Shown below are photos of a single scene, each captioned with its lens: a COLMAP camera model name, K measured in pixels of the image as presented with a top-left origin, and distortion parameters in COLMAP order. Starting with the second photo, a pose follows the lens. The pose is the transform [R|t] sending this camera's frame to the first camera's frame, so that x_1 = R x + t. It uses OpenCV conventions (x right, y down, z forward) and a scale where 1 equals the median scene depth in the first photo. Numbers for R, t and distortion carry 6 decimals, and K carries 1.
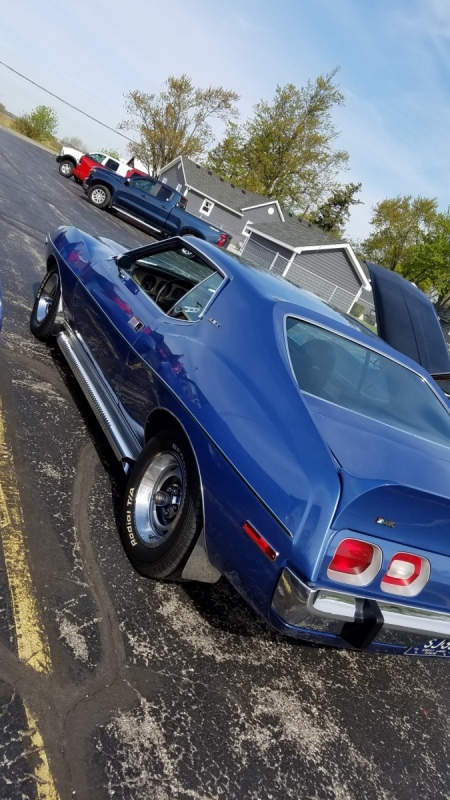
lens RADIAL K [[614.8, 0, 225.0], [0, 614.8, 400.0], [0, 0, 1]] dist [-0.006891, -0.003253]
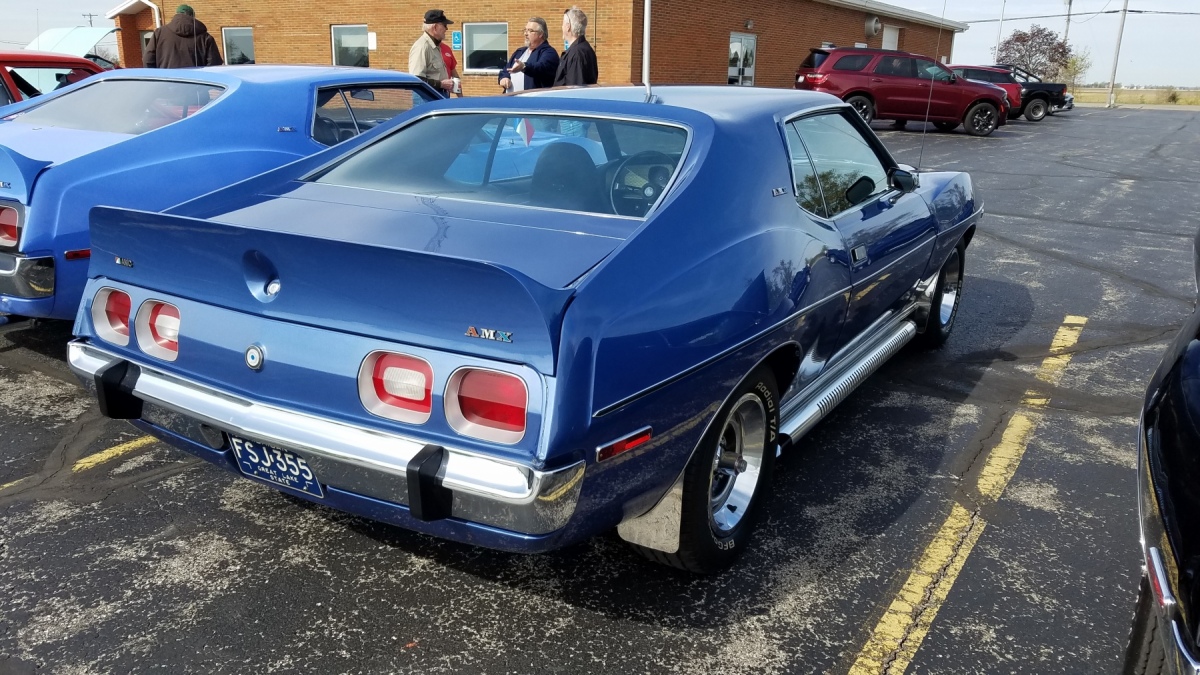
lens RADIAL K [[922.2, 0, 600.0], [0, 922.2, 337.5], [0, 0, 1]] dist [-0.006891, -0.003253]
pose [[0.498050, -0.222887, -0.838014, 1.631829], [-0.003933, 0.965812, -0.259215, 0.626646], [0.867139, 0.132398, 0.480146, 0.970384]]
